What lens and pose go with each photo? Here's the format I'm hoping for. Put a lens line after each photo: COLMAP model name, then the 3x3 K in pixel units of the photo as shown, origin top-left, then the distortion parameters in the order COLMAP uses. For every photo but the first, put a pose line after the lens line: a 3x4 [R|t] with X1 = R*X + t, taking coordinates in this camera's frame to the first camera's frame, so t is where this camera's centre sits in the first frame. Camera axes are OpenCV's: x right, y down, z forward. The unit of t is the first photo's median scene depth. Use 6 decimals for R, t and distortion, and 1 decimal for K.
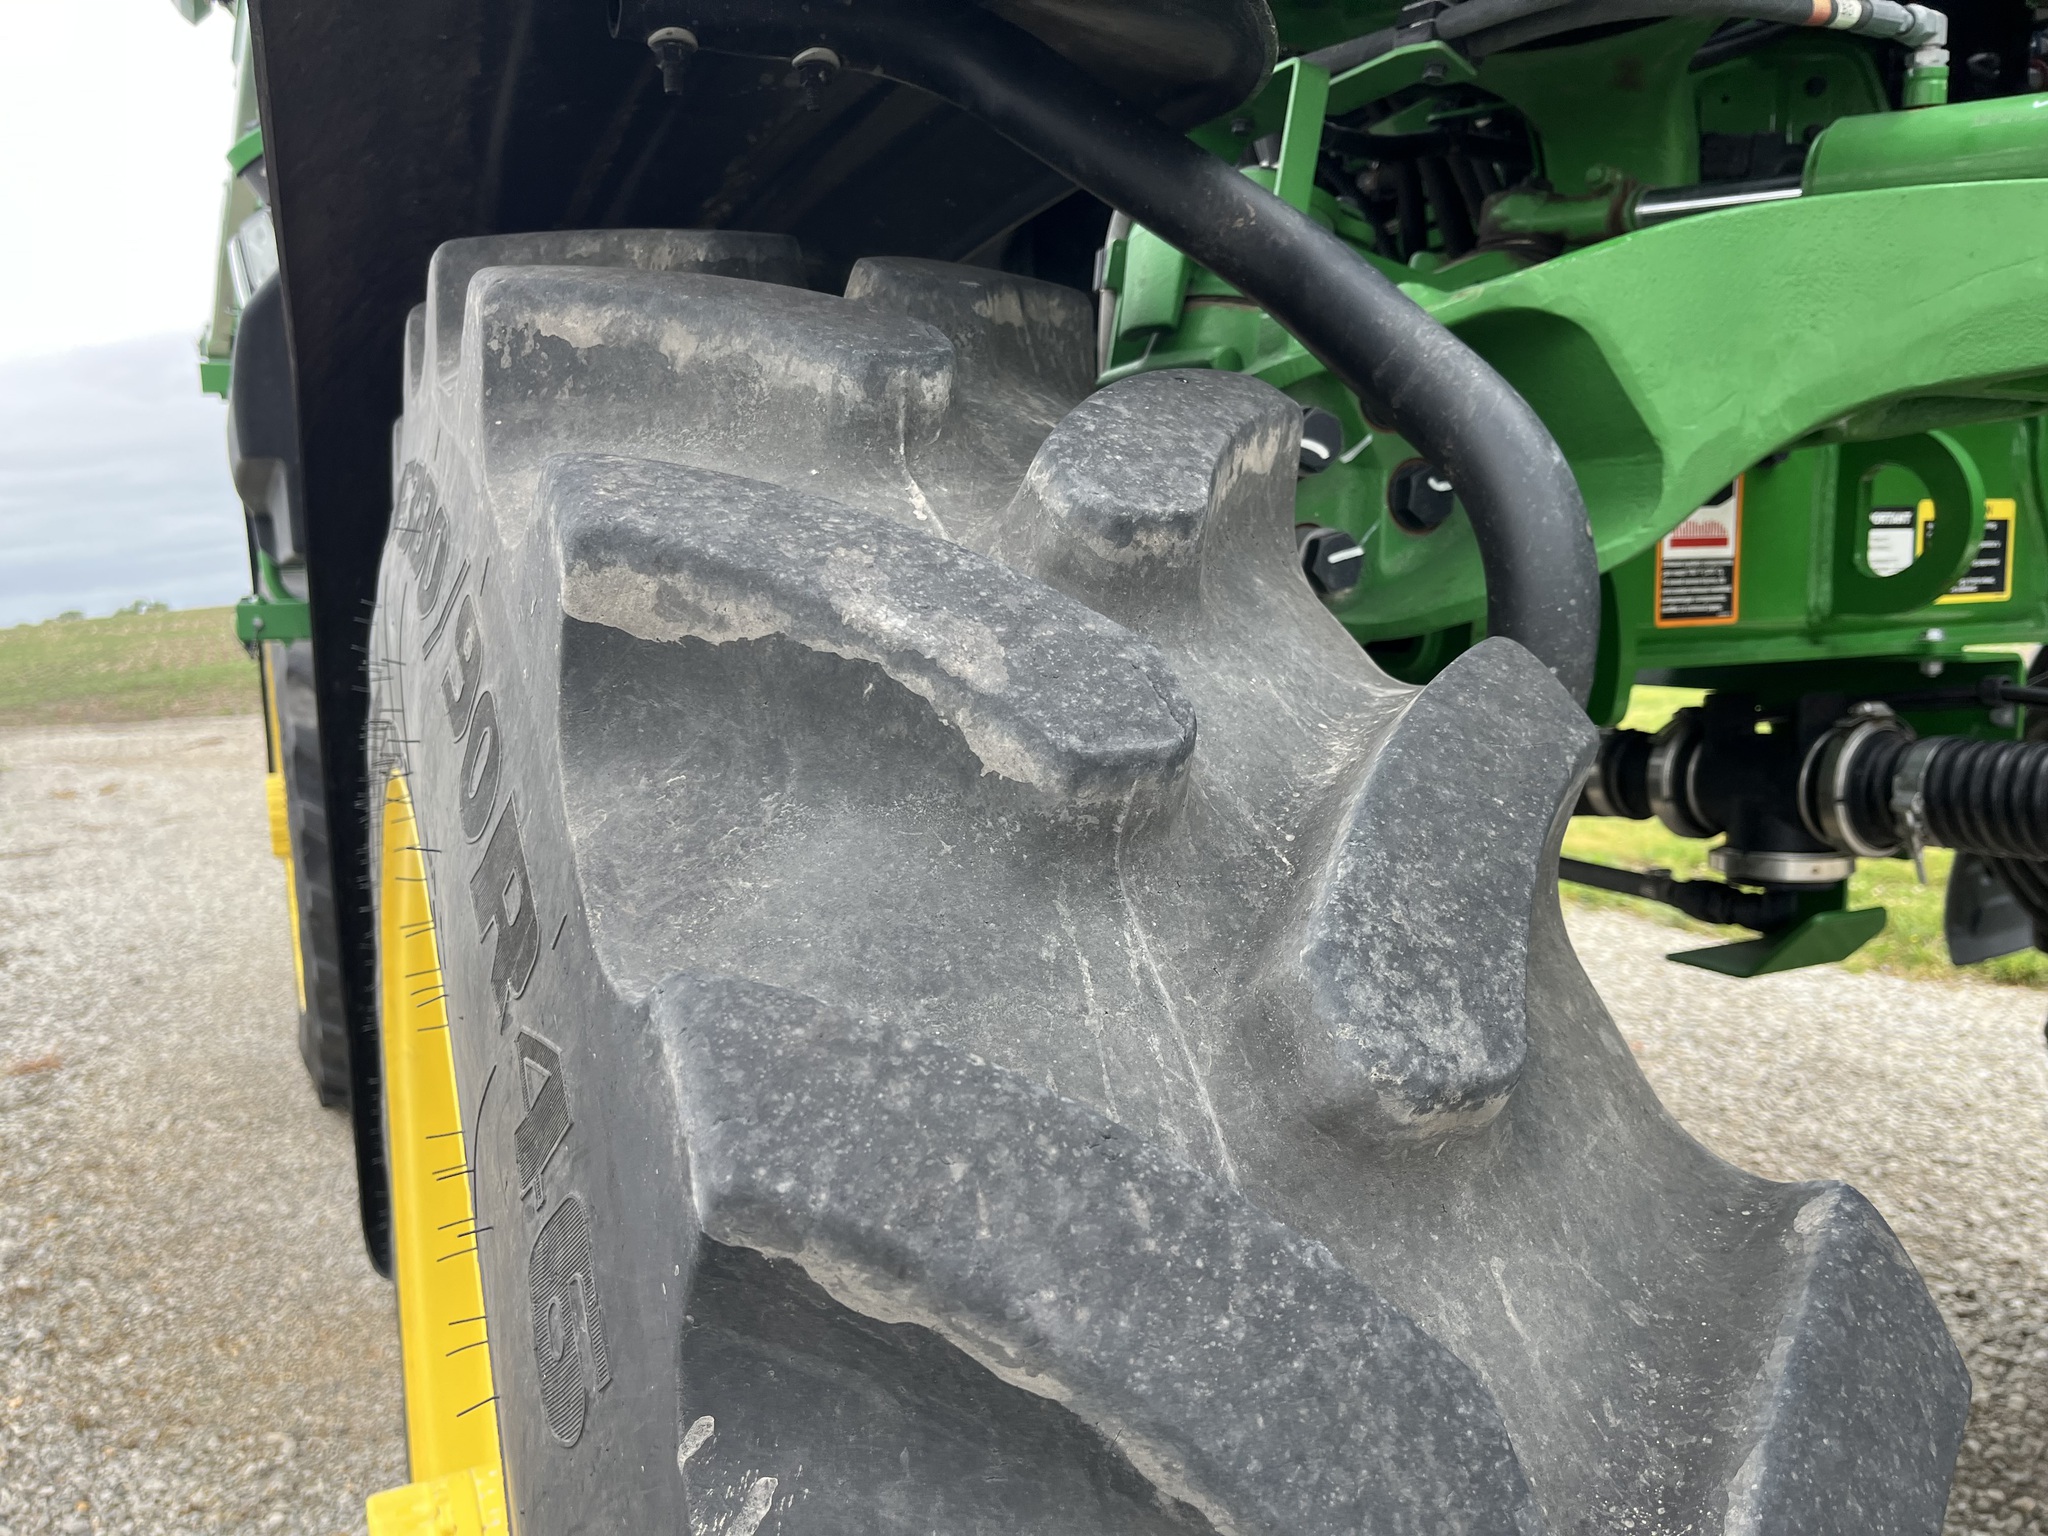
lens RADIAL K [[1571.4, 0, 1021.0], [0, 1571.4, 768.2], [0, 0, 1]] dist [0.059586, -0.082073]
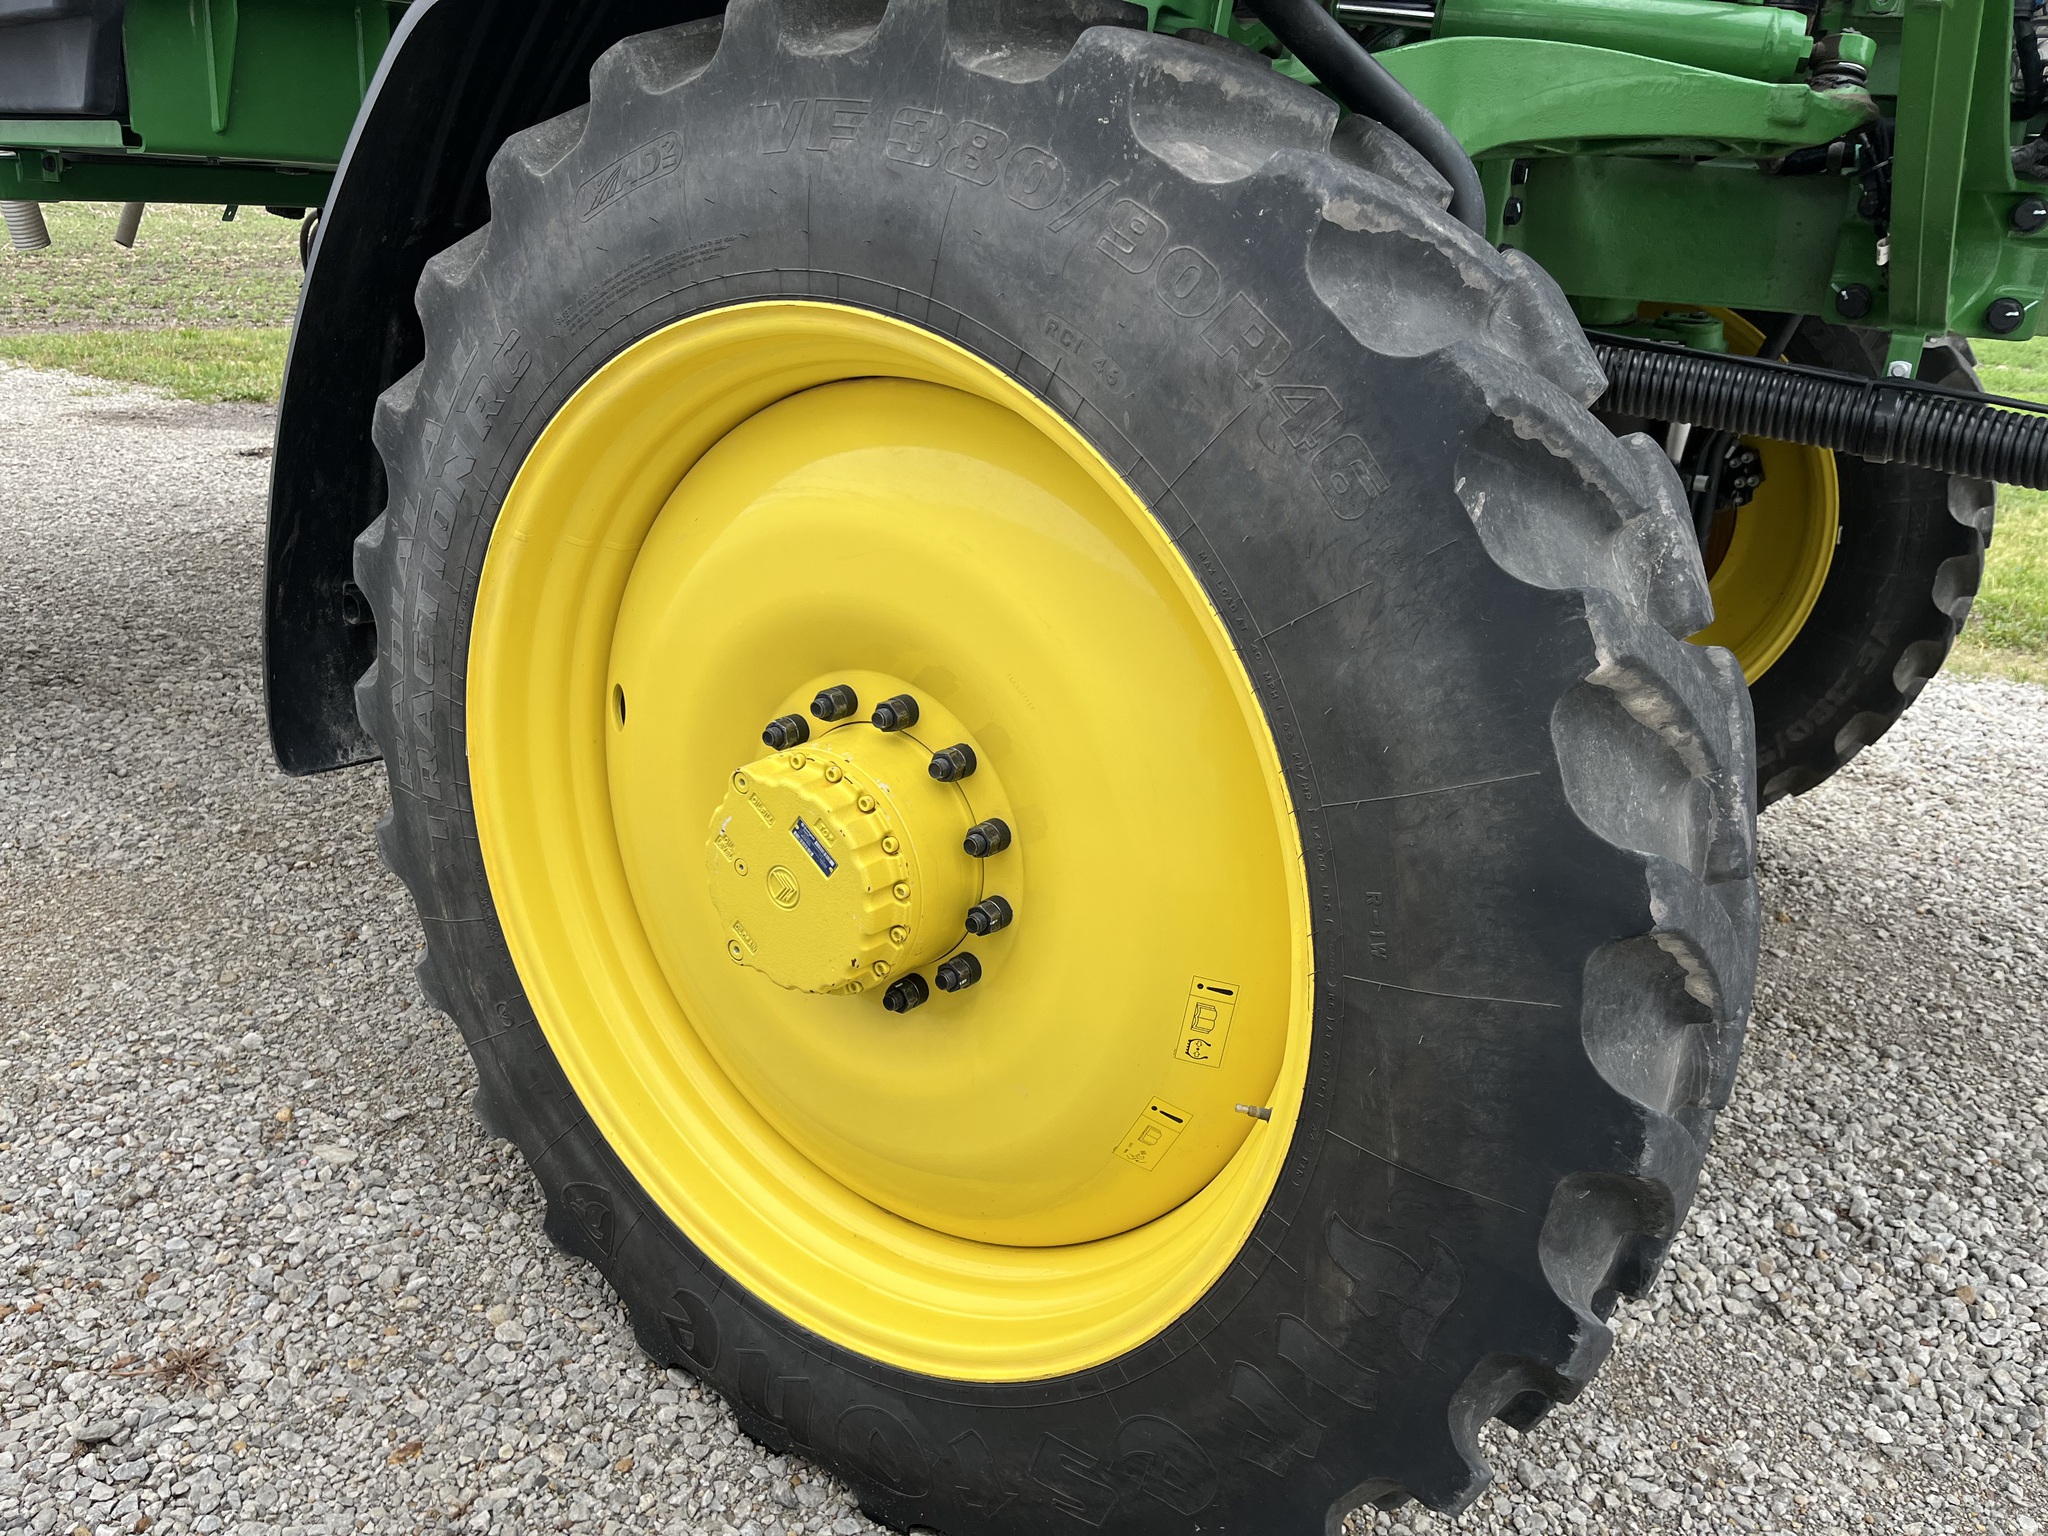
lens RADIAL K [[1571.4, 0, 1025.9], [0, 1571.4, 768.9], [0, 0, 1]] dist [0.059586, -0.082073]
pose [[0.850665, -0.110103, 0.514049, -2.199594], [-0.006877, 0.975408, 0.220299, 0.223399], [-0.525663, -0.190935, 0.828988, -1.110071]]
